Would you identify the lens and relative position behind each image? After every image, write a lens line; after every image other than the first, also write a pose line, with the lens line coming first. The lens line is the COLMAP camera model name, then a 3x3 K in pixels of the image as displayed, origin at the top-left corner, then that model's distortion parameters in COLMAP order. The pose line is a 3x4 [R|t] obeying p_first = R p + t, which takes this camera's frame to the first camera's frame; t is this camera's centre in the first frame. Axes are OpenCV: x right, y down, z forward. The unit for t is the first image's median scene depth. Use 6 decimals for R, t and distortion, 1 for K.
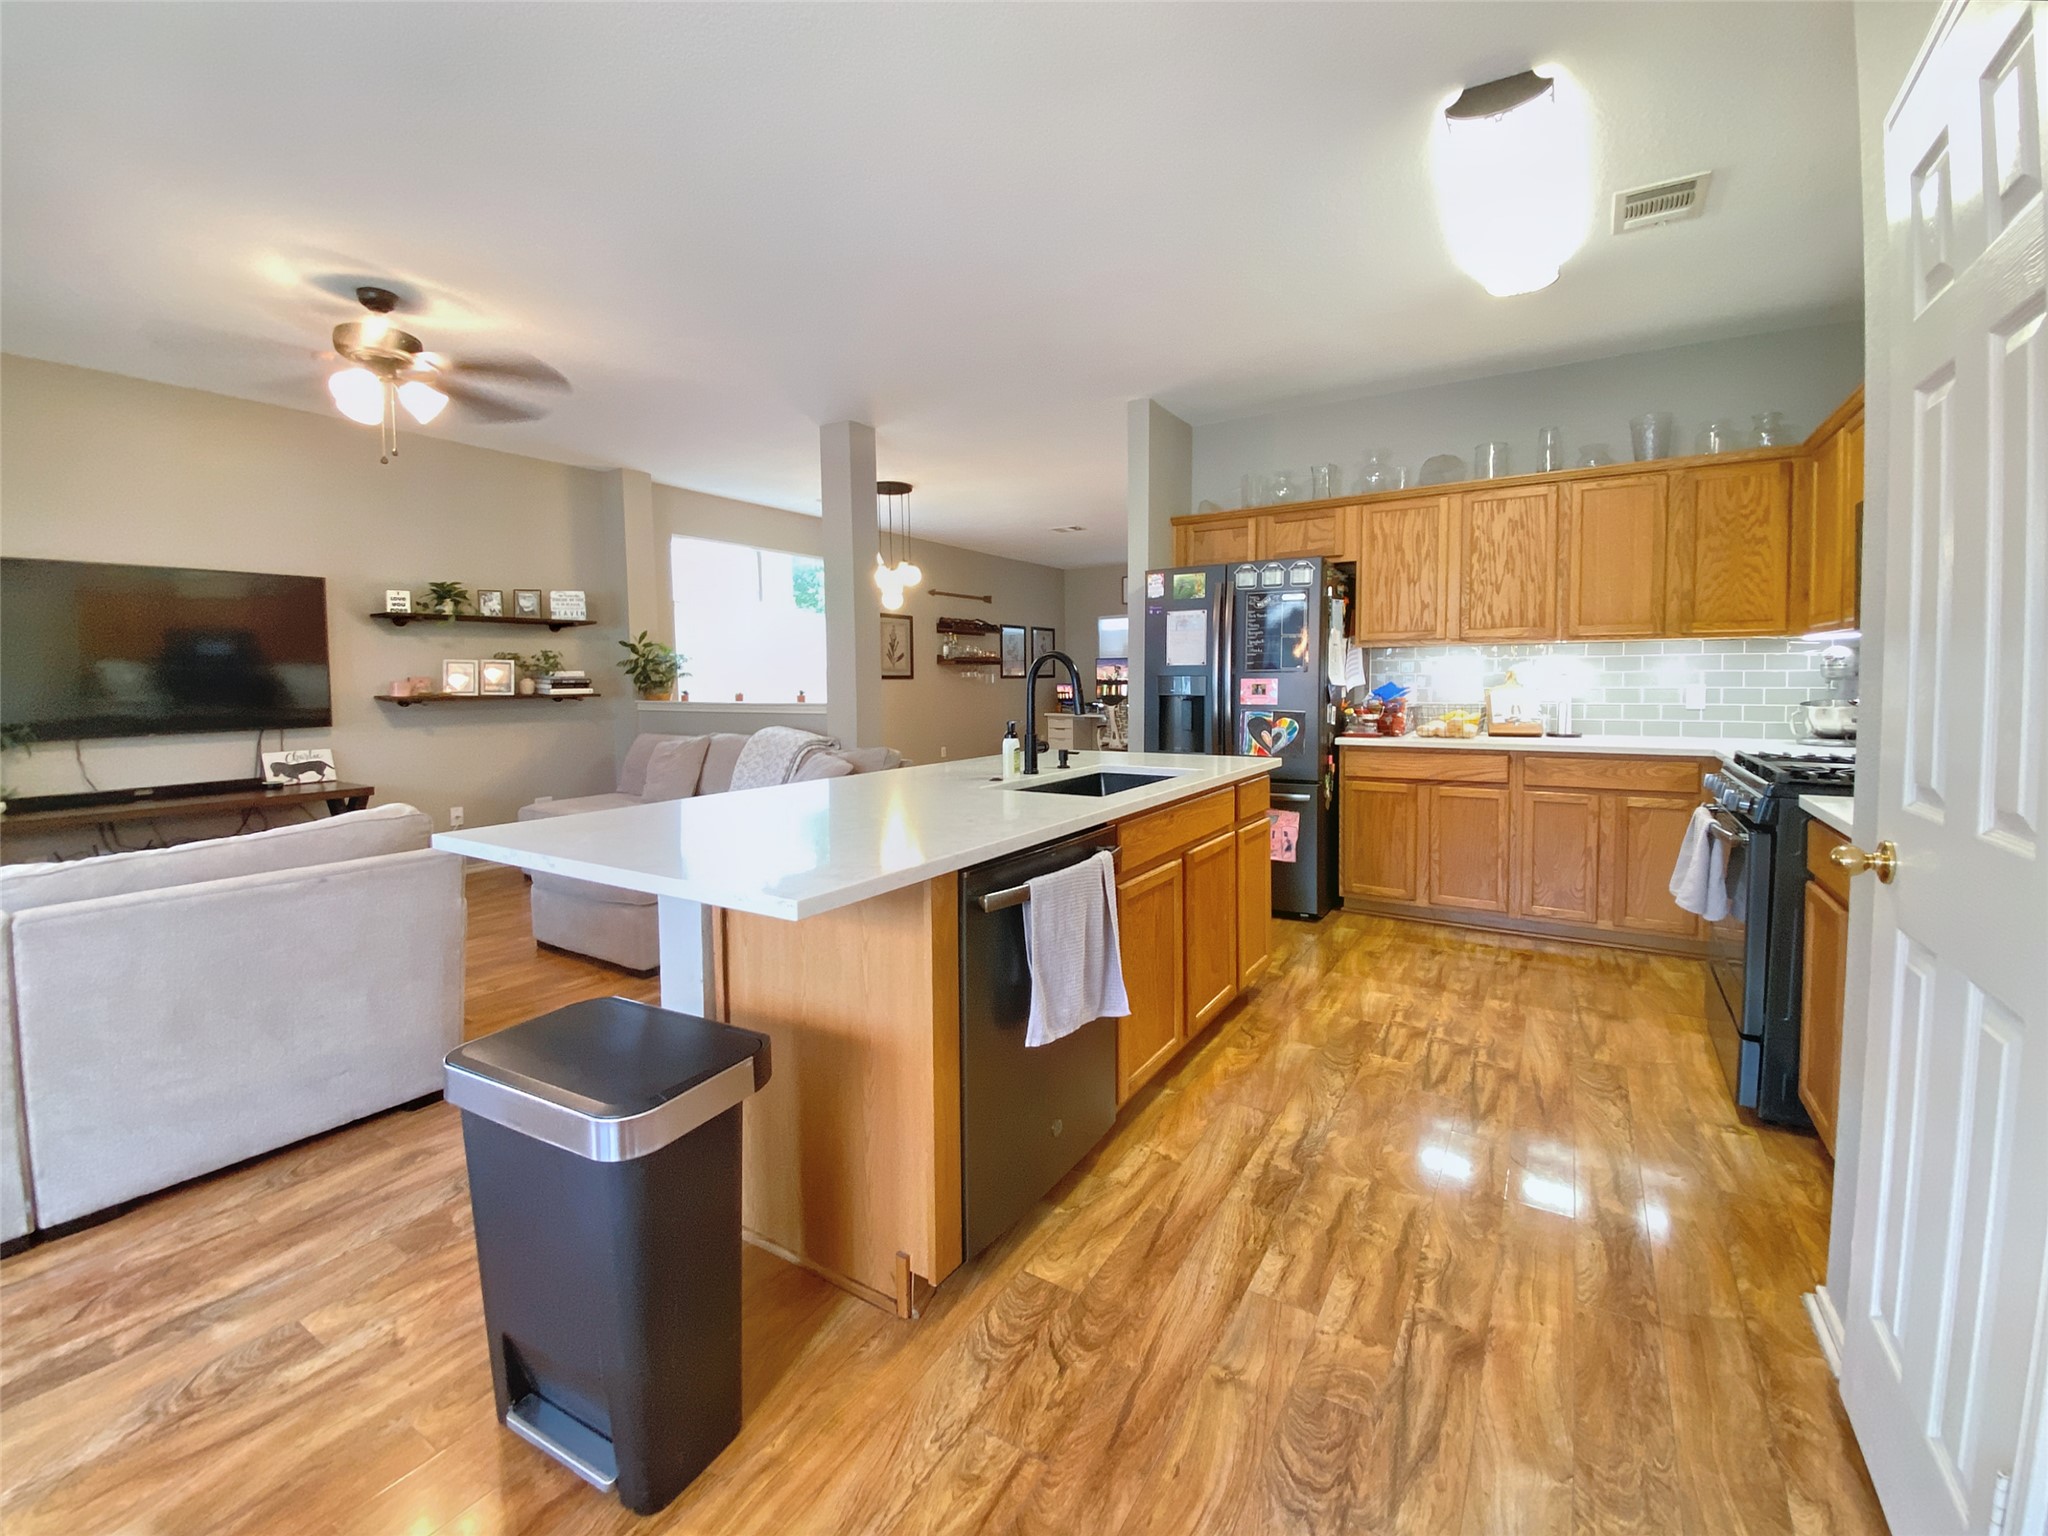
lens RADIAL K [[827.4, 0, 1022.6], [0, 827.4, 753.6], [0, 0, 1]] dist [-0.001029, -0.000047]
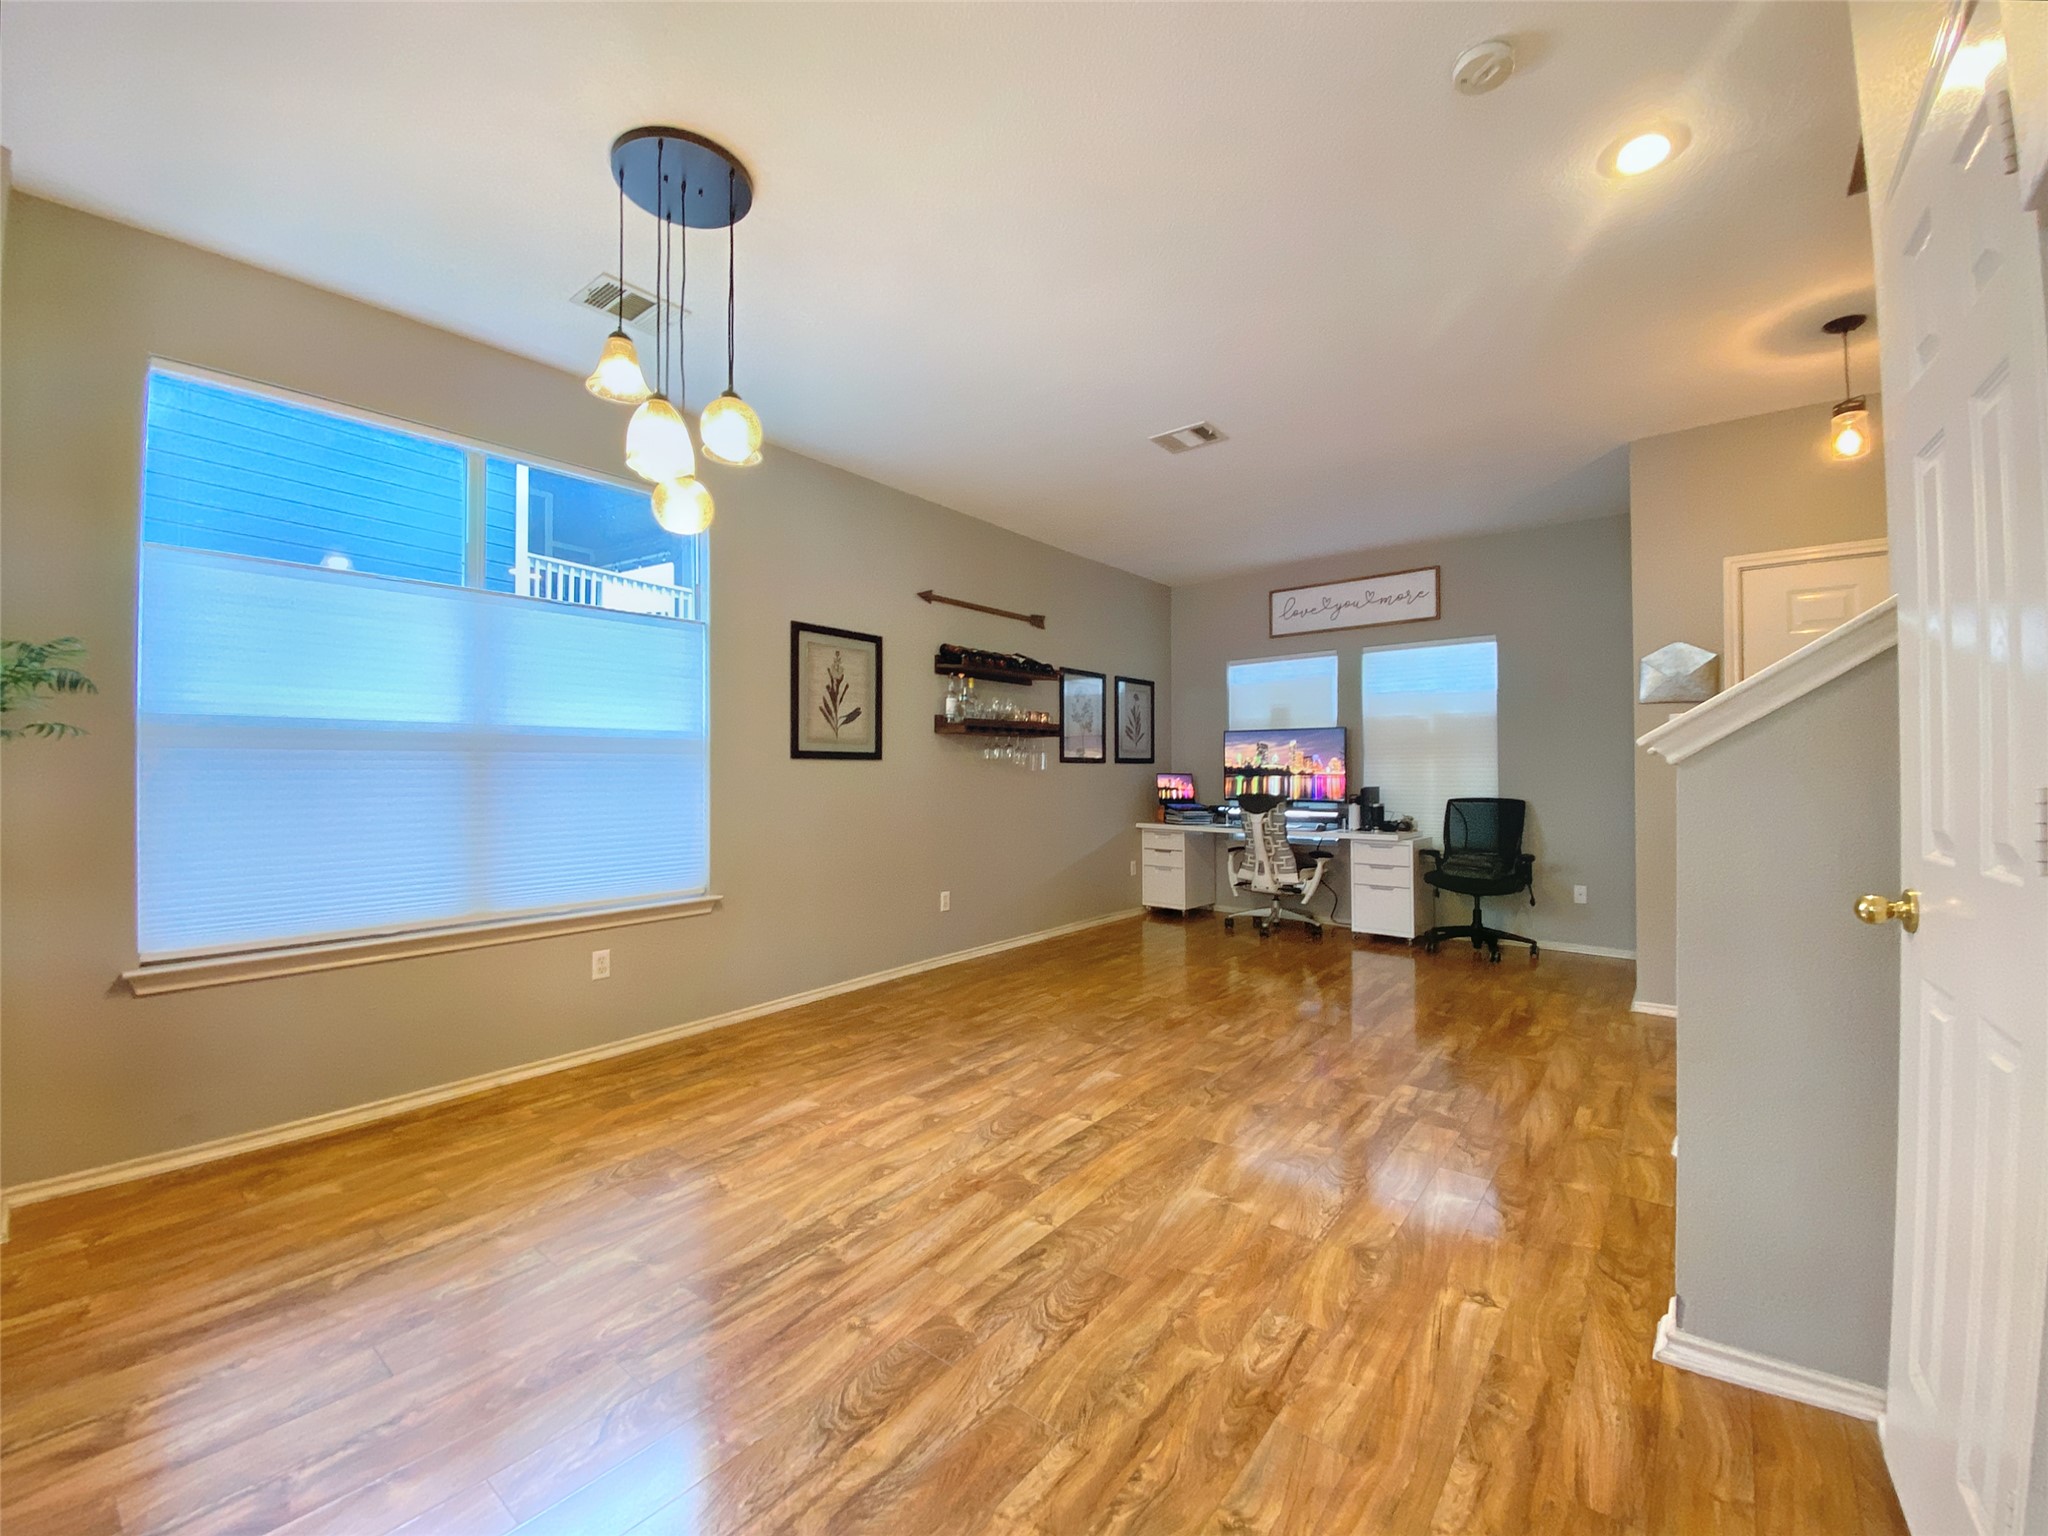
lens RADIAL K [[827.4, 0, 1028.2], [0, 827.4, 767.7], [0, 0, 1]] dist [-0.001029, -0.000047]
pose [[0.995459, 0.017659, -0.093541, 0.005190], [-0.025521, 0.996178, -0.083536, -0.037803], [0.091709, 0.085544, 0.992105, 0.423791]]
